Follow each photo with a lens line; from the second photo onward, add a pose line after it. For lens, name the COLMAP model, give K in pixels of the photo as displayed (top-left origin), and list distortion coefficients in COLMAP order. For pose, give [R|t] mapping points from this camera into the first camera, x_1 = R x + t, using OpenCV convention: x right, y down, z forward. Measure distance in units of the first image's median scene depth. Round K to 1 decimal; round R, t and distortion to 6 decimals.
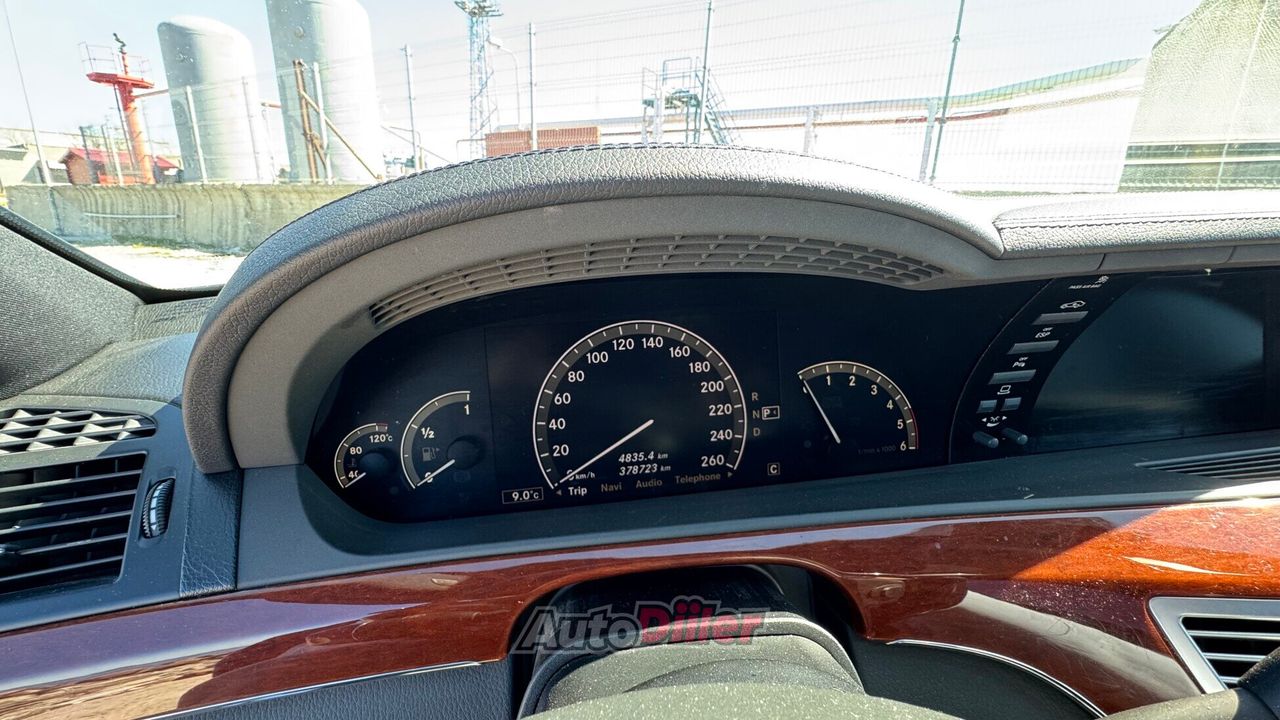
lens RADIAL K [[504.9, 0, 640.4], [0, 504.9, 367.0], [0, 0, 1]] dist [-0.003635, -0.000523]
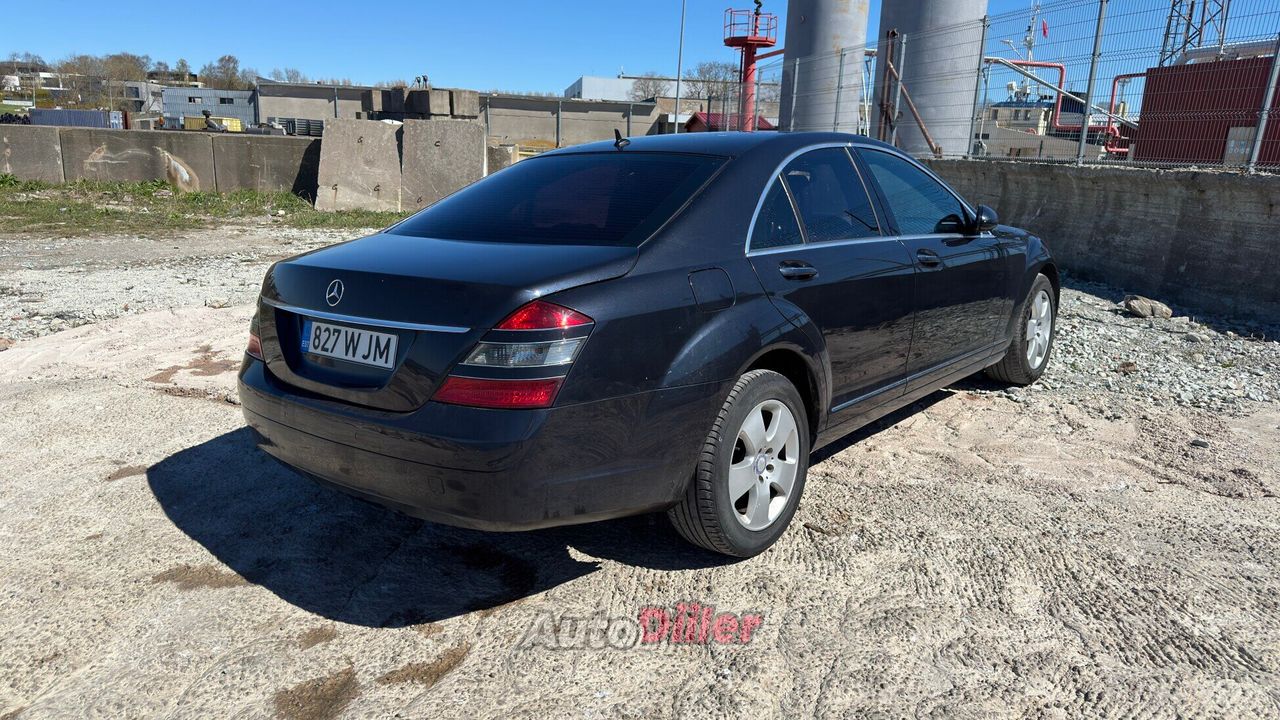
lens RADIAL K [[867.1, 0, 642.0], [0, 867.1, 366.6], [0, 0, 1]] dist [-0.049304, 0.002976]
pose [[0.652152, 0.170779, -0.738601, 0.139210], [-0.228587, 0.973247, 0.023201, 0.034878], [0.722804, 0.153704, 0.673743, -0.148279]]
